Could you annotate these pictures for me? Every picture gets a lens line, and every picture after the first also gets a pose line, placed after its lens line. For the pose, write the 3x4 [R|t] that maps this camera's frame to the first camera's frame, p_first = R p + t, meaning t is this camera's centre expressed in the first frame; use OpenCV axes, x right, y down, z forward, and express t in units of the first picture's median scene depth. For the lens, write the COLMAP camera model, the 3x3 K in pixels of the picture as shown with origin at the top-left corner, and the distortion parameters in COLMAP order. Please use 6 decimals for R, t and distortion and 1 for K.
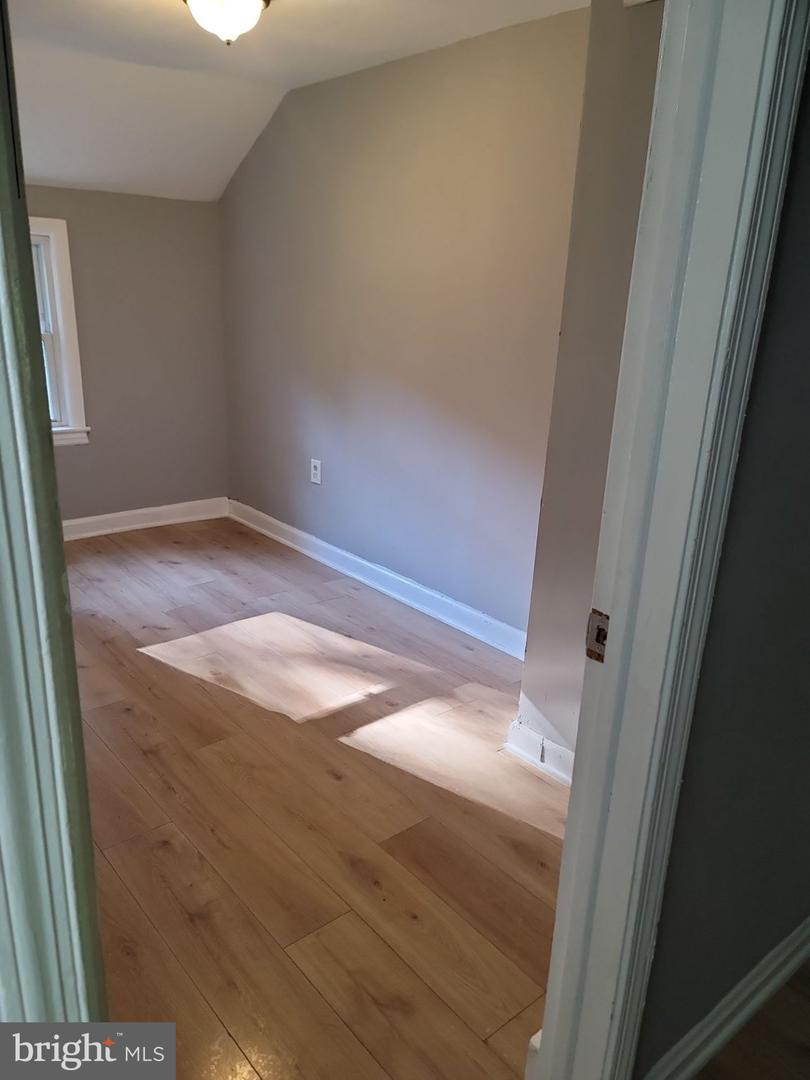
lens RADIAL K [[818.2, 0, 402.2], [0, 818.2, 560.0], [0, 0, 1]] dist [0.041295, -0.000630]
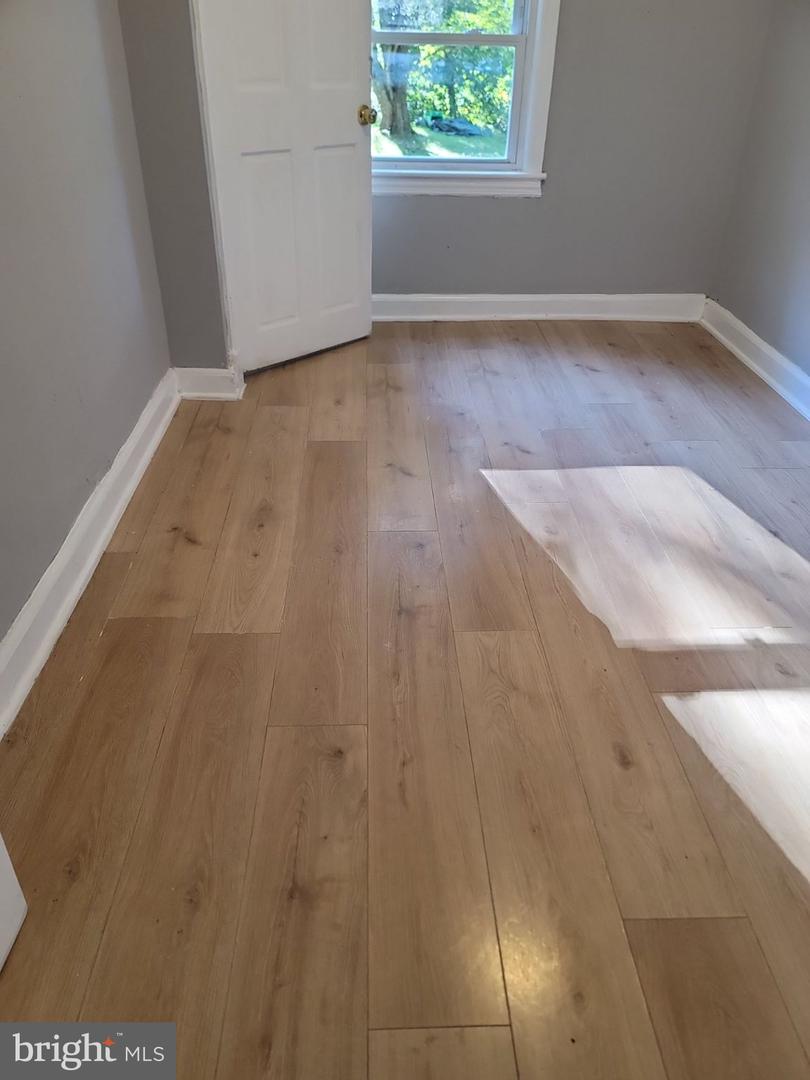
lens RADIAL K [[818.2, 0, 402.2], [0, 818.2, 560.0], [0, 0, 1]] dist [0.041295, -0.000630]
pose [[0.794078, 0.312236, -0.521486, 0.044358], [-0.187064, 0.941868, 0.279091, -0.012114], [0.578314, -0.124069, 0.806325, 0.305966]]
